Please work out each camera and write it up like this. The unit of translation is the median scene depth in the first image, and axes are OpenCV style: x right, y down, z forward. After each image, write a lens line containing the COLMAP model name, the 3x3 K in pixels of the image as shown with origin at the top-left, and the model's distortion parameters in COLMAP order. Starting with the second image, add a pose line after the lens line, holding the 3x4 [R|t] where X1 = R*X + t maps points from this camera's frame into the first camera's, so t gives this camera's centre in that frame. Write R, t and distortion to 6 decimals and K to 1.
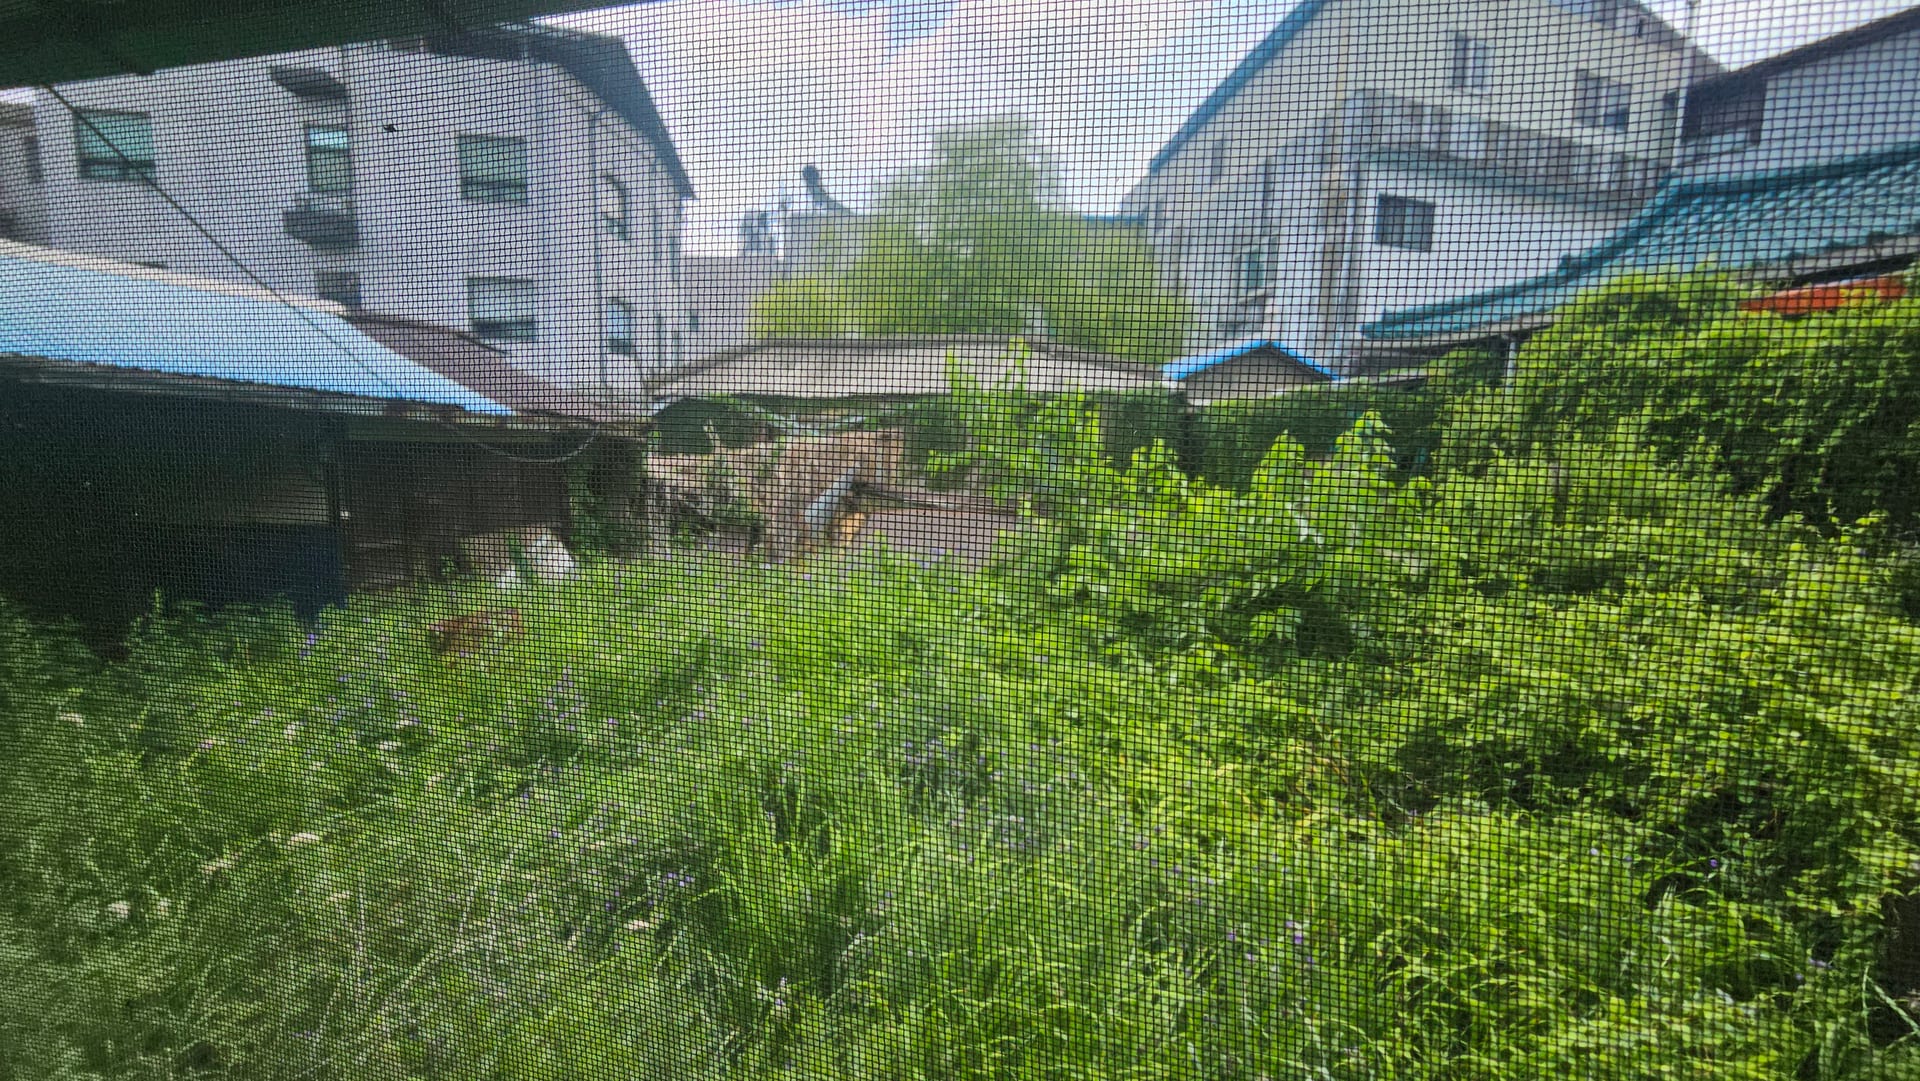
lens RADIAL K [[776.6, 0, 959.9], [0, 776.6, 540.2], [0, 0, 1]] dist [-0.002036, -0.000206]
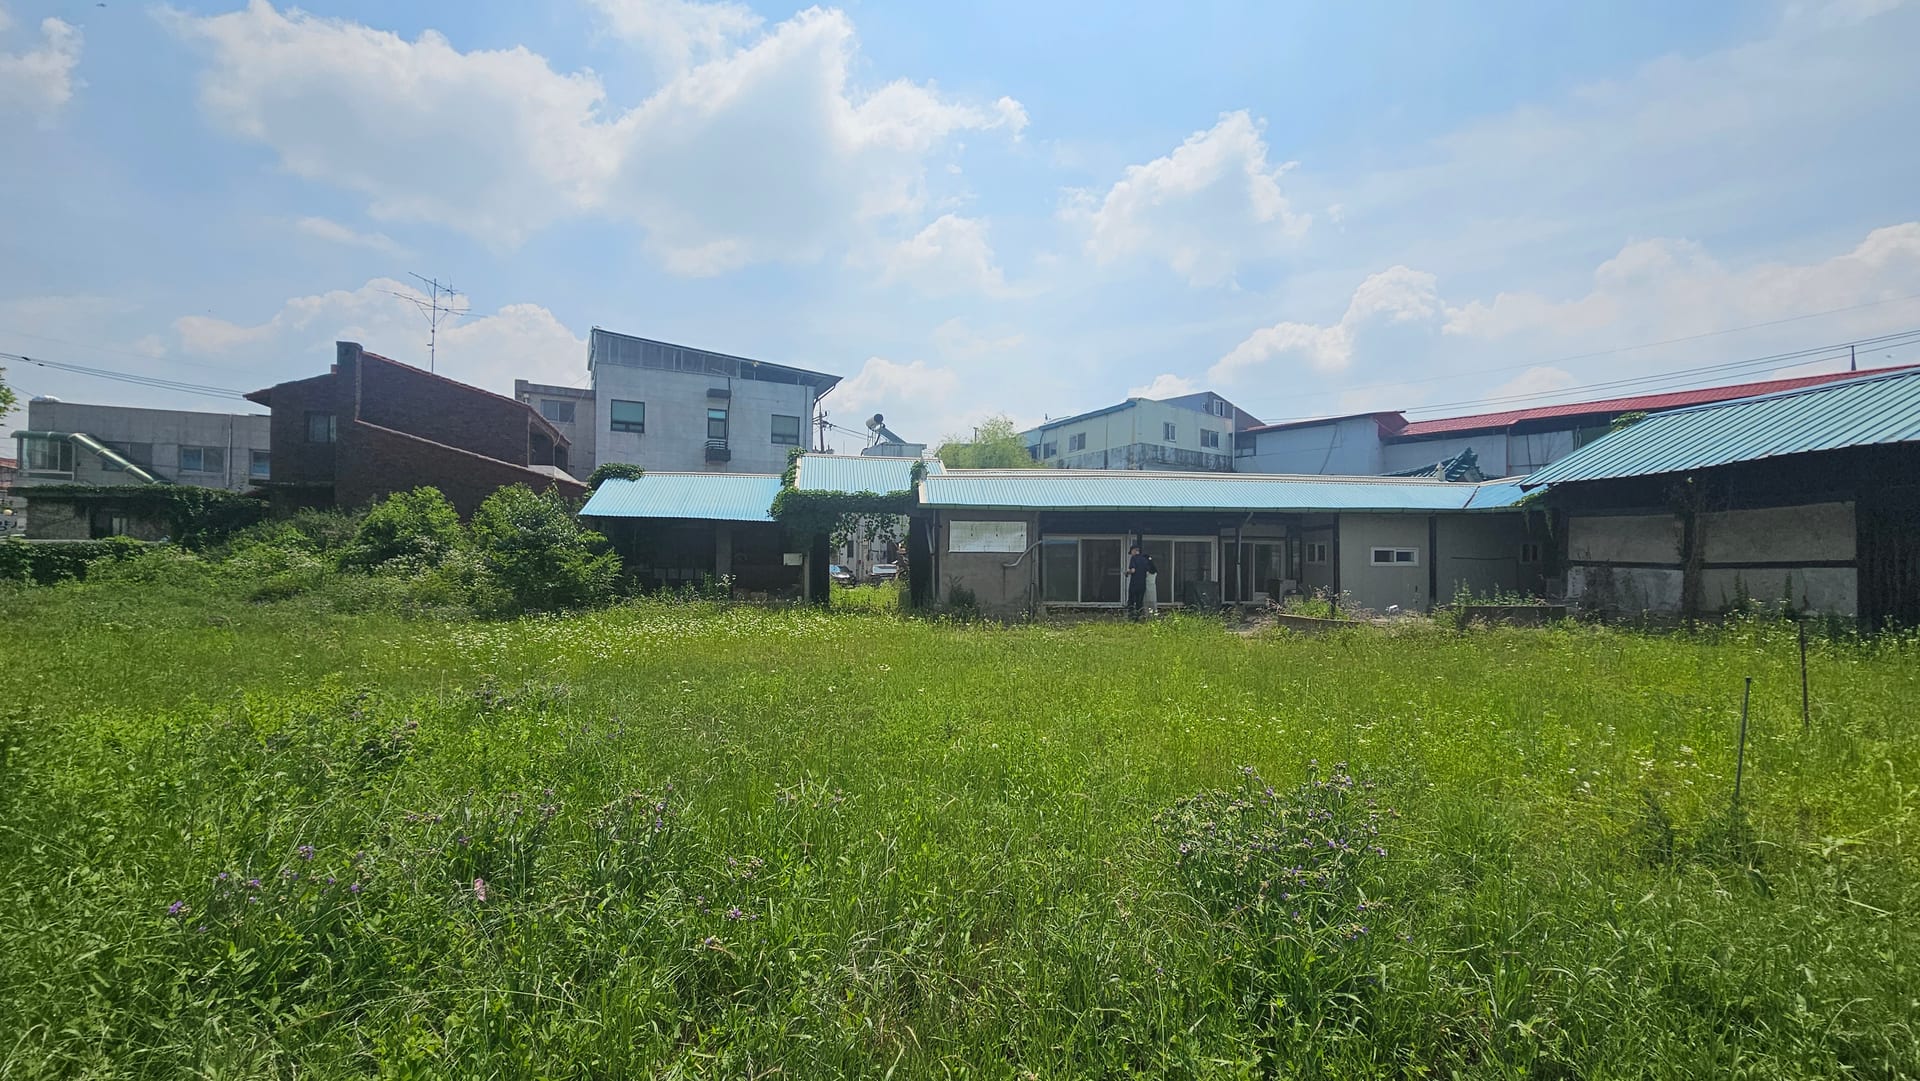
lens RADIAL K [[776.6, 0, 956.1], [0, 776.6, 548.3], [0, 0, 1]] dist [-0.002036, -0.000206]
pose [[0.950389, 0.008694, 0.310942, -0.908293], [0.030199, 0.992309, -0.120047, 0.148453], [-0.309594, 0.123482, 0.942817, -1.305154]]
